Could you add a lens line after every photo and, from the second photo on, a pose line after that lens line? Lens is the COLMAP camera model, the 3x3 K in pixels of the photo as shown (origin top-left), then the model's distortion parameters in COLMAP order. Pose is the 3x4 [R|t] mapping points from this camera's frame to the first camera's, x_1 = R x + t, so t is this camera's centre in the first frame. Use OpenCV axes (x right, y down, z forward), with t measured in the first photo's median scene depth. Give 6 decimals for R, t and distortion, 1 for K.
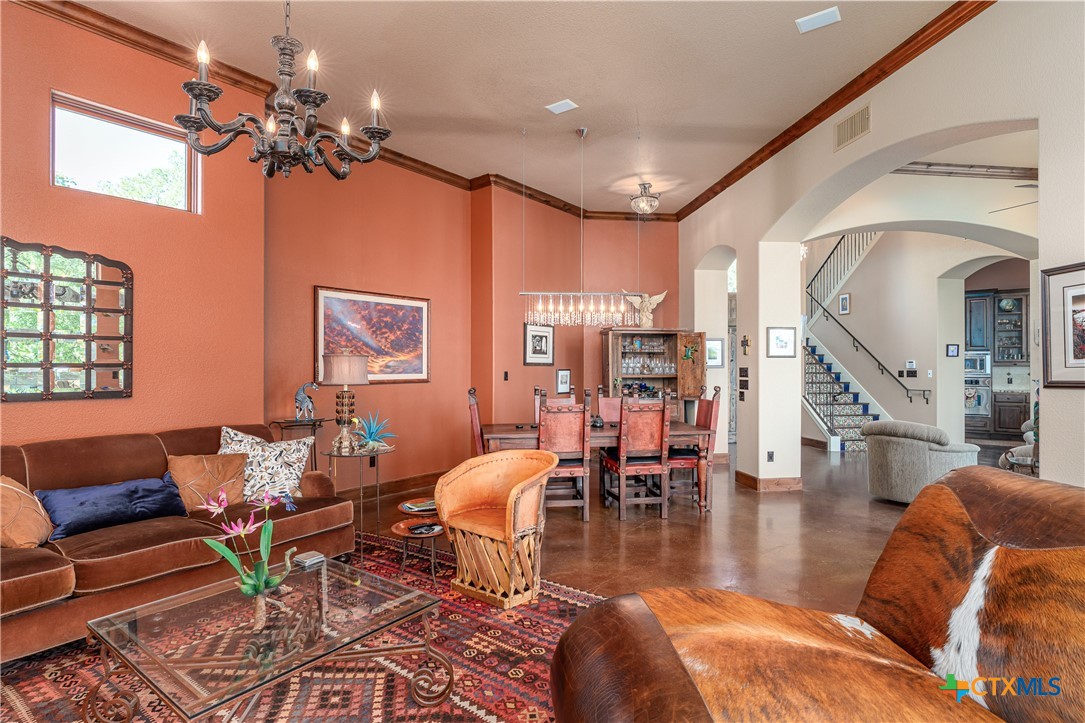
lens RADIAL K [[561.2, 0, 542.5], [0, 561.2, 361.5], [0, 0, 1]] dist [0.000285, -0.000222]
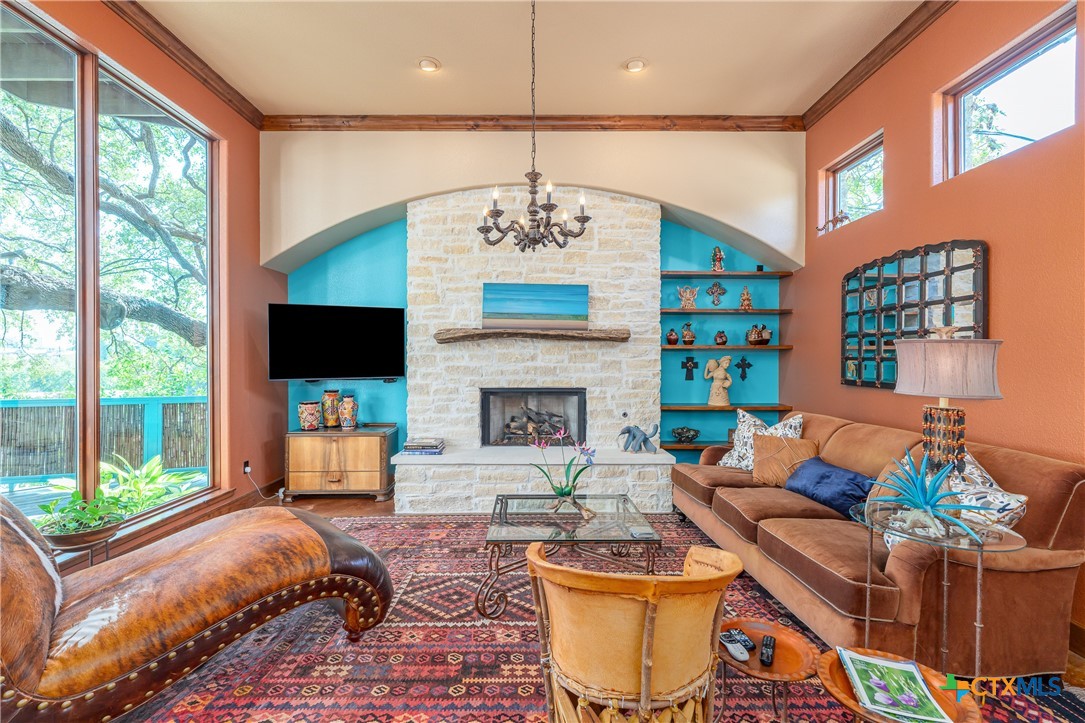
lens RADIAL K [[491.0, 0, 542.5], [0, 491.0, 361.5], [0, 0, 1]] dist [-0.001139, 0.000371]
pose [[-0.785710, 0.005551, -0.618570, 0.253508], [0.009158, 0.999955, -0.002659, 0.006599], [0.618527, -0.007754, -0.785725, 1.197943]]
